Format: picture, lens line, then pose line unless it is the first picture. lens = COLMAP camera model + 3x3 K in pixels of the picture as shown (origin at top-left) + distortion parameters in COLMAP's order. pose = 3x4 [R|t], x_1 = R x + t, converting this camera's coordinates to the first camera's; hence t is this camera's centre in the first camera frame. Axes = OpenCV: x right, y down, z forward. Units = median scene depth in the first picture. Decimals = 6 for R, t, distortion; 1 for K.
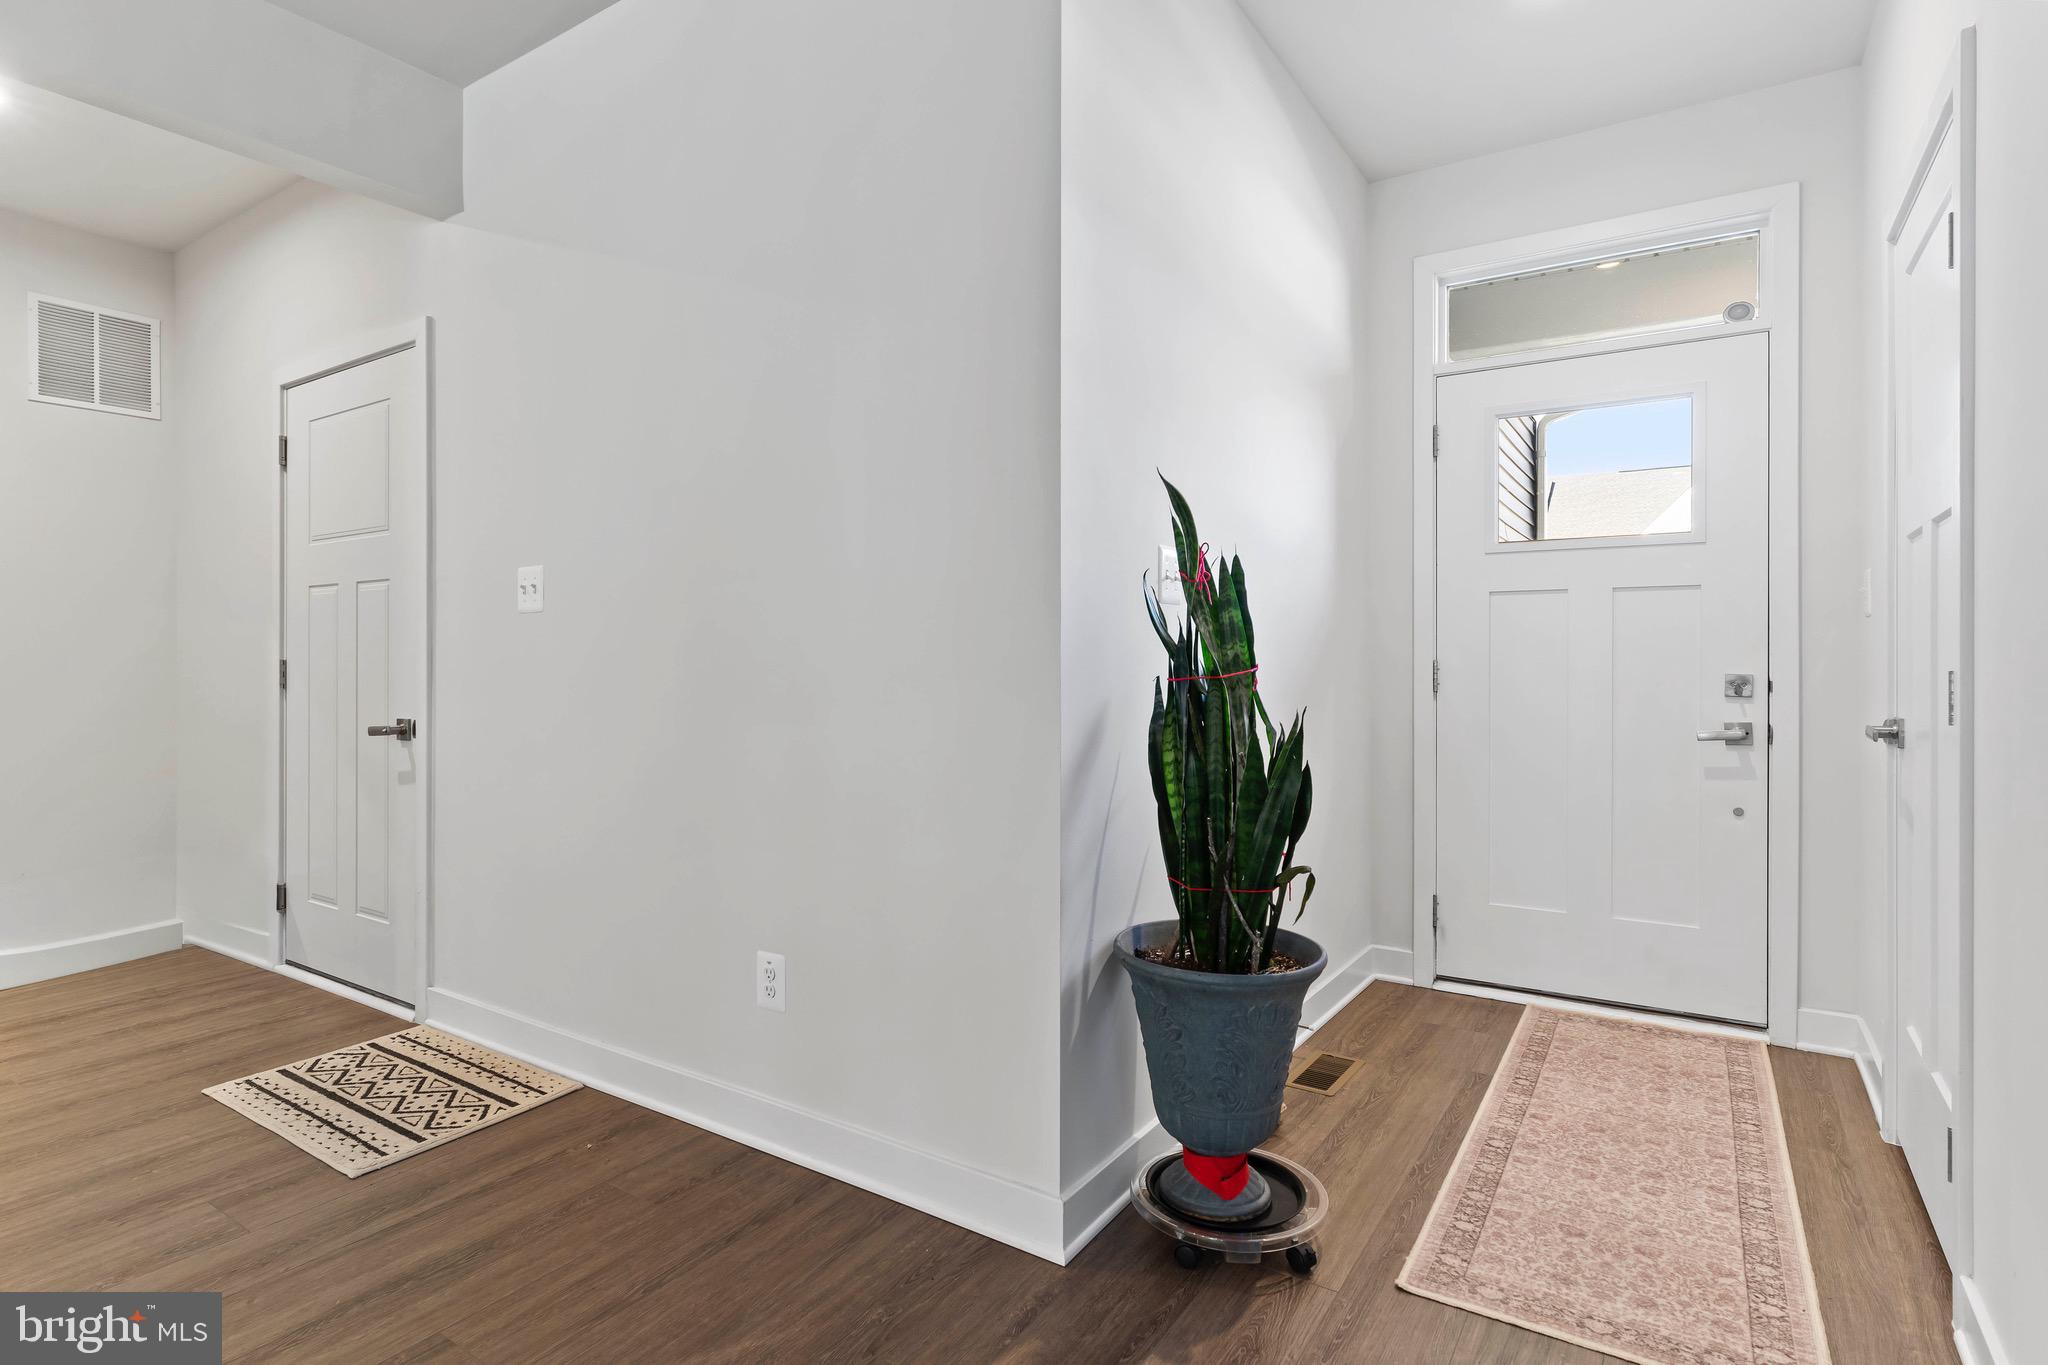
lens RADIAL K [[1041.2, 0, 1025.3], [0, 1041.2, 676.5], [0, 0, 1]] dist [0.000631, 0.000447]
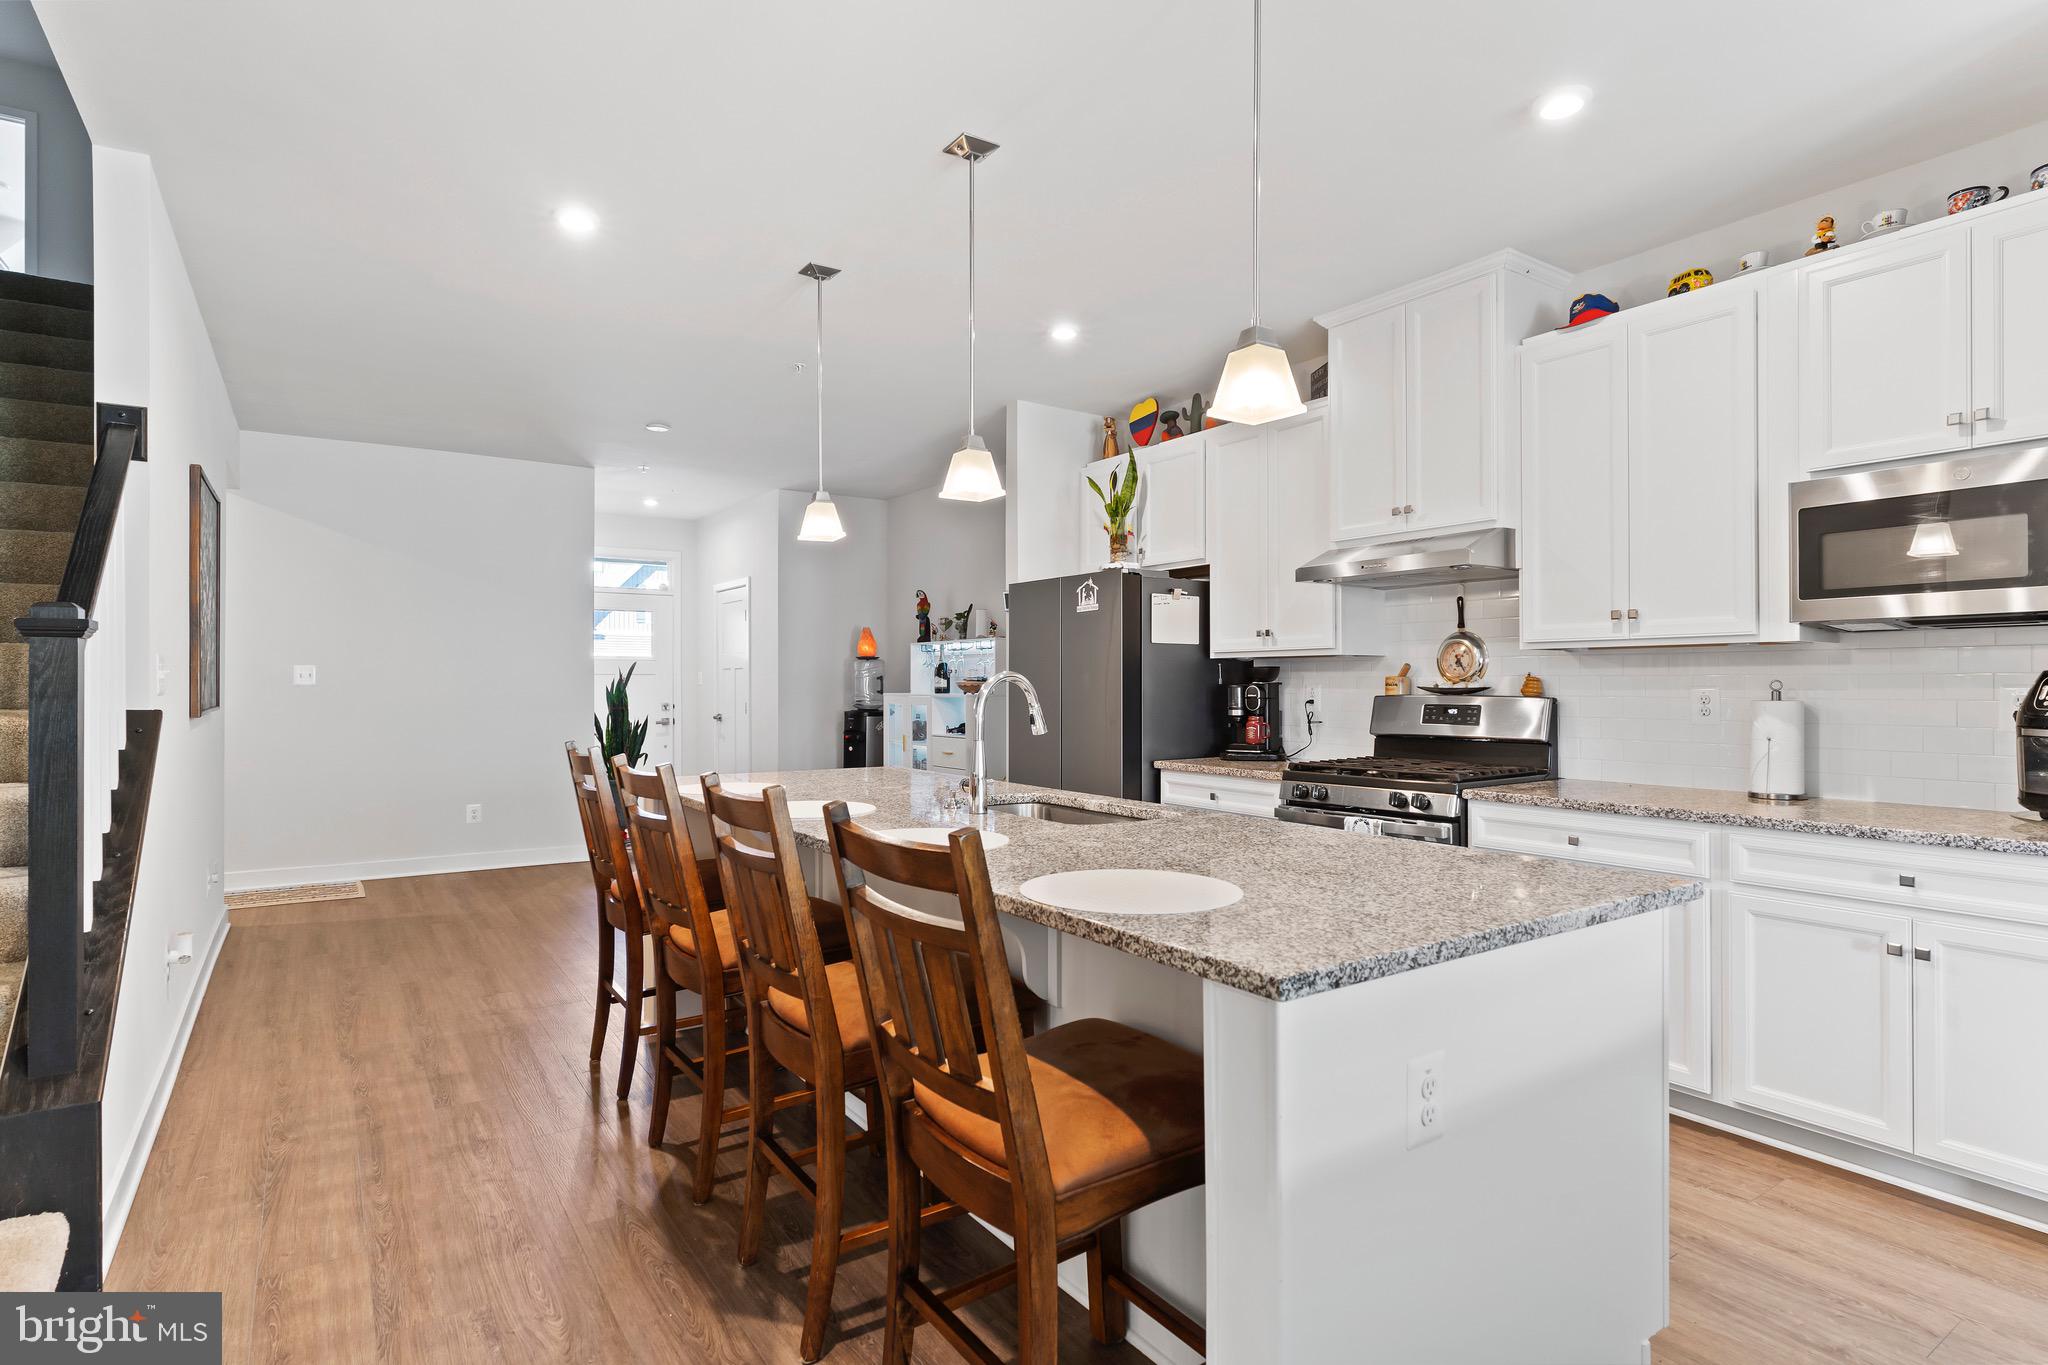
lens RADIAL K [[1041.2, 0, 1025.3], [0, 1041.2, 676.5], [0, 0, 1]] dist [0.000631, 0.000447]
pose [[0.380374, 0.003108, 0.924827, -2.097768], [0.007433, 0.999952, -0.006418, -0.060649], [-0.924803, 0.009316, 0.380333, -1.394790]]
